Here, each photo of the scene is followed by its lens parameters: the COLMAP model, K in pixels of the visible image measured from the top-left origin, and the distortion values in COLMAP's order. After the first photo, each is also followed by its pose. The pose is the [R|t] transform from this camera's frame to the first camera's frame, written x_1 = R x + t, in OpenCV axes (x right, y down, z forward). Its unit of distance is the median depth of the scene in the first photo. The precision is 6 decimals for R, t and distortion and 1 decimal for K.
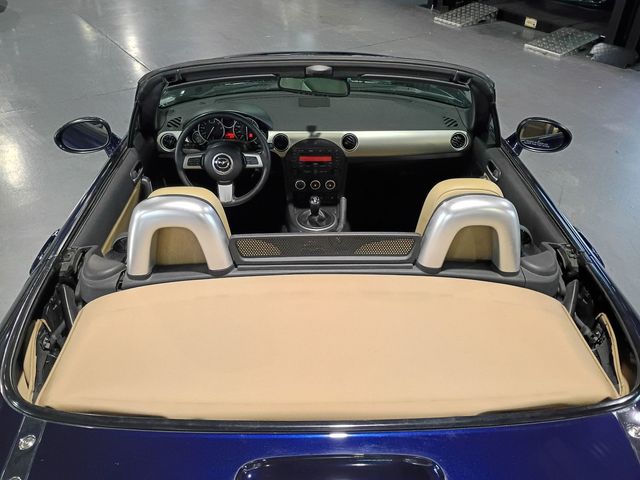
lens RADIAL K [[557.9, 0, 330.1], [0, 557.9, 243.5], [0, 0, 1]] dist [0.053994, -0.084914]
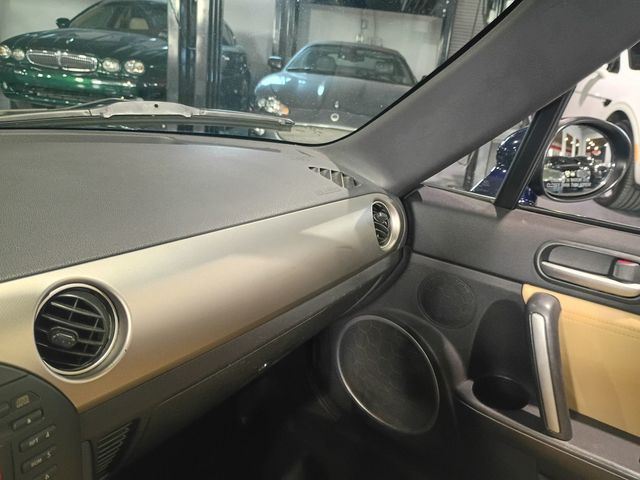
lens RADIAL K [[557.6, 0, 320.0], [0, 557.6, 240.0], [0, 0, 1]] dist [0.013831, -0.000050]
pose [[0.676279, -0.207545, 0.706804, -0.032884], [0.383867, 0.918209, -0.097668, -0.159988], [-0.628723, 0.337369, 0.700635, 0.820054]]
